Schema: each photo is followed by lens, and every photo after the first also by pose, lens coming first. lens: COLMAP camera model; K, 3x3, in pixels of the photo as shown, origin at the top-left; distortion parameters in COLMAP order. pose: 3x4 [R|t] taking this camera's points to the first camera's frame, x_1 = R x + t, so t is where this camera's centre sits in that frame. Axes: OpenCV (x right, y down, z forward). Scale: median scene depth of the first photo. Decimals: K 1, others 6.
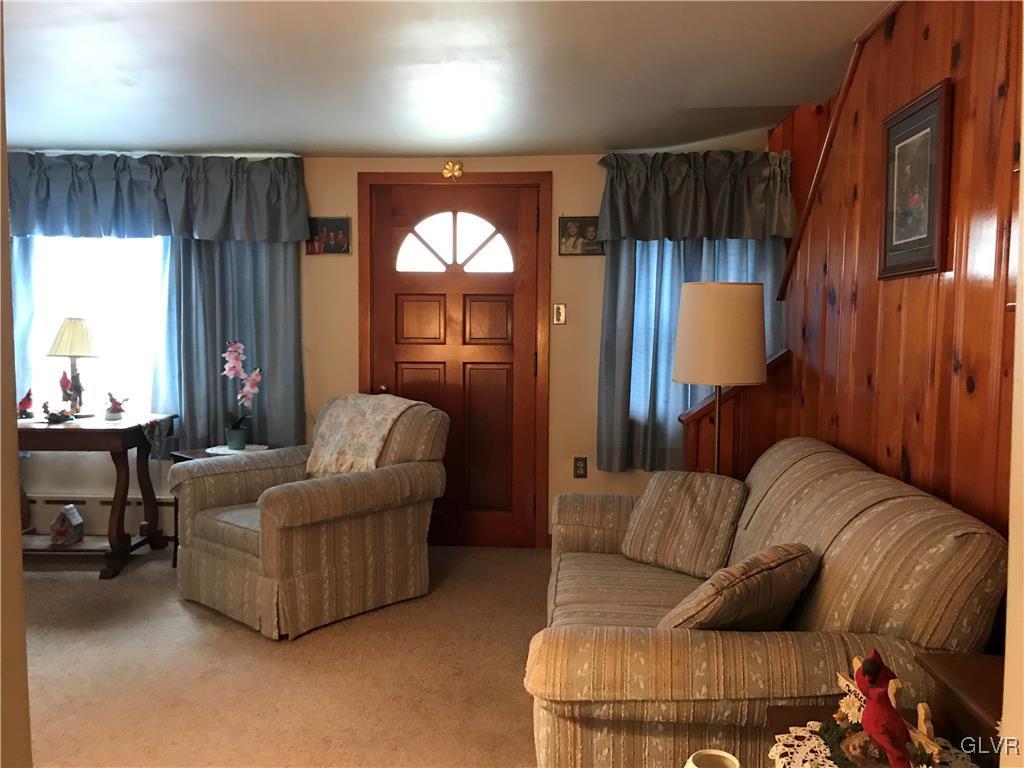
lens RADIAL K [[844.1, 0, 514.5], [0, 844.1, 383.1], [0, 0, 1]] dist [0.037268, -0.033893]
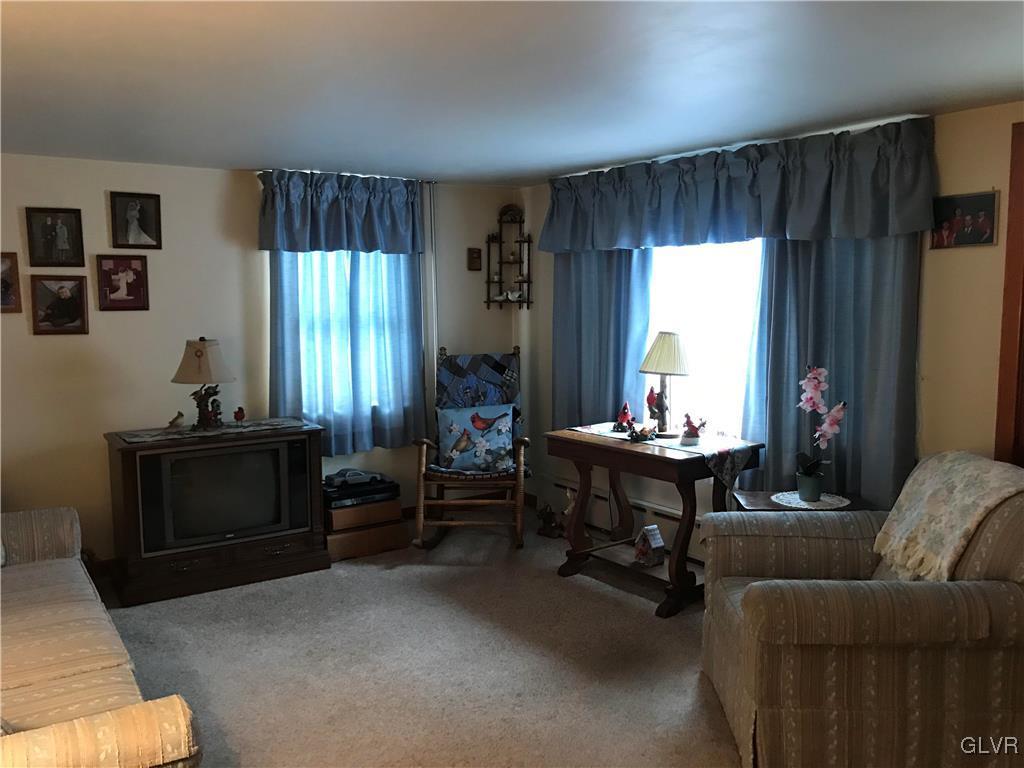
lens RADIAL K [[844.1, 0, 512.4], [0, 844.1, 386.9], [0, 0, 1]] dist [0.037268, -0.033893]
pose [[0.629351, 0.071498, -0.773826, 0.110537], [-0.044242, 0.997440, 0.056178, -0.061634], [0.775861, -0.001120, 0.630903, 0.269573]]
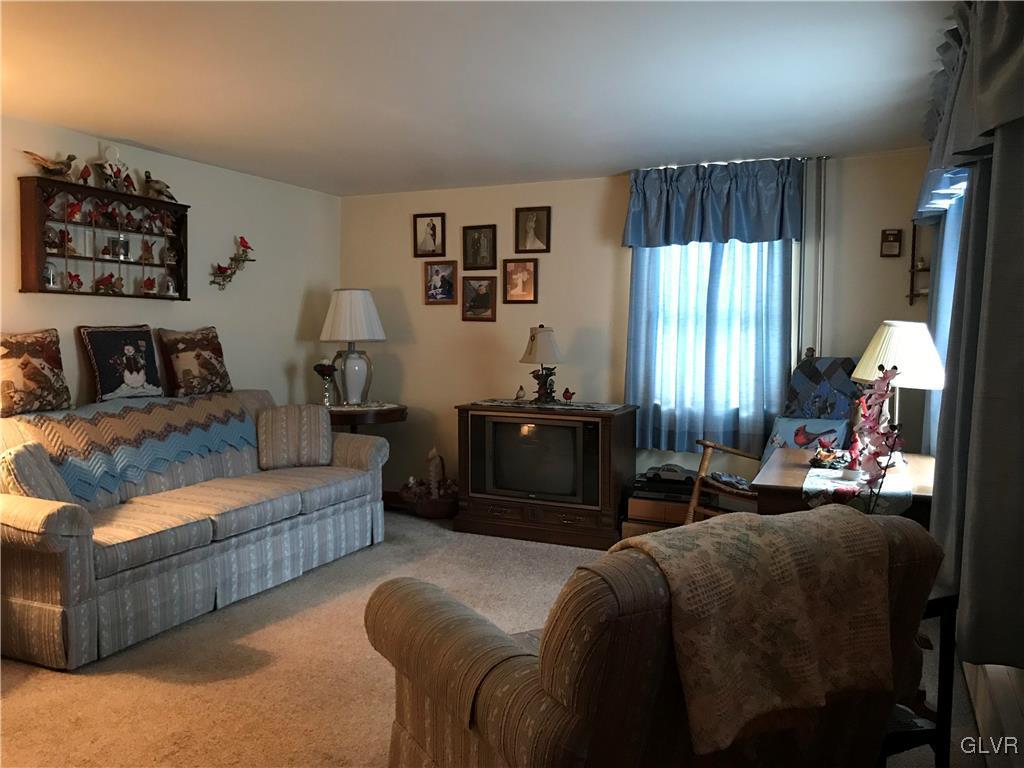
lens RADIAL K [[844.1, 0, 508.2], [0, 844.1, 392.3], [0, 0, 1]] dist [0.037268, -0.033893]
pose [[-0.351166, 0.059454, -0.934424, 0.208502], [-0.079004, 0.992542, 0.092842, -0.059201], [0.932974, 0.106426, -0.343850, 0.965535]]
